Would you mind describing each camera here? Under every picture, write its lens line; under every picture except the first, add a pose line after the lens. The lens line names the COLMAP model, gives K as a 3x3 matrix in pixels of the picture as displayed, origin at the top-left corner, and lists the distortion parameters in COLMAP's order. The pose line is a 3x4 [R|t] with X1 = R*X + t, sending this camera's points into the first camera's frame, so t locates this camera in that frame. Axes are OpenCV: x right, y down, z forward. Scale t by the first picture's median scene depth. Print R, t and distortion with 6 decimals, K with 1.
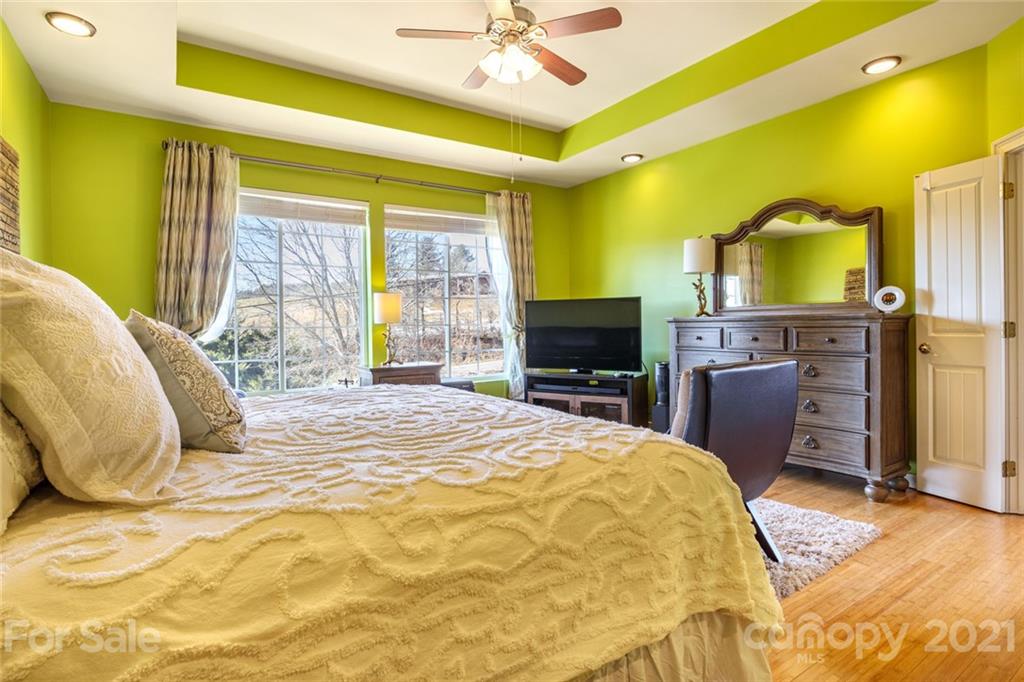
lens RADIAL K [[522.9, 0, 511.2], [0, 522.9, 331.3], [0, 0, 1]] dist [0.003780, 0.000160]
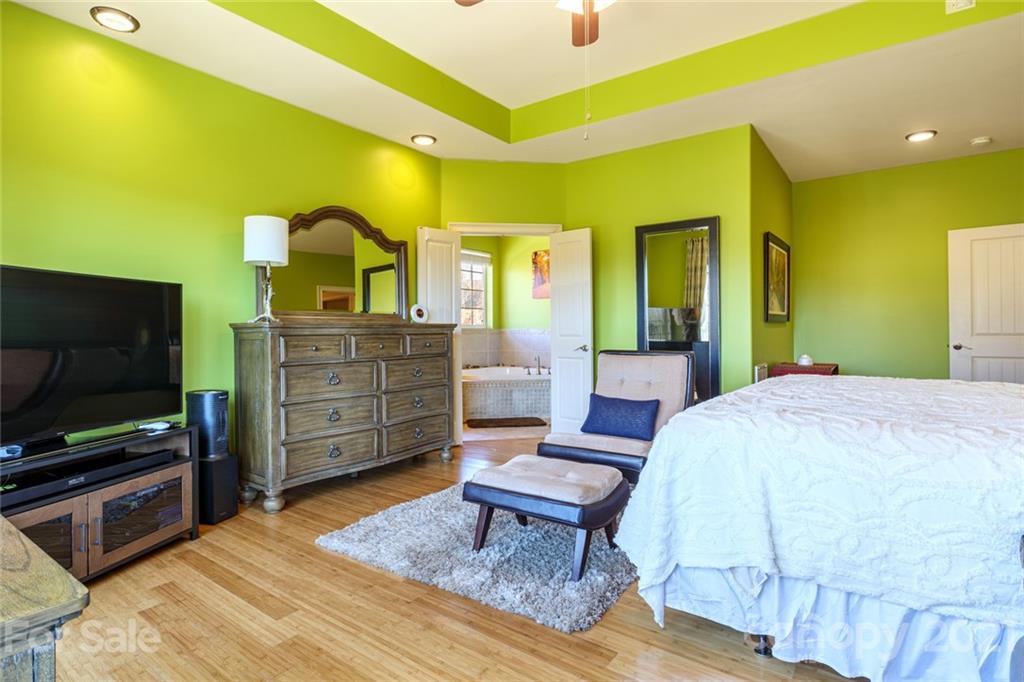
lens RADIAL K [[522.9, 0, 513.2], [0, 522.9, 336.5], [0, 0, 1]] dist [0.003780, 0.000160]
pose [[-0.359564, -0.001604, 0.933119, -0.495678], [0.016611, 0.999829, 0.008120, -0.007435], [-0.932973, 0.018420, -0.359476, 1.000903]]
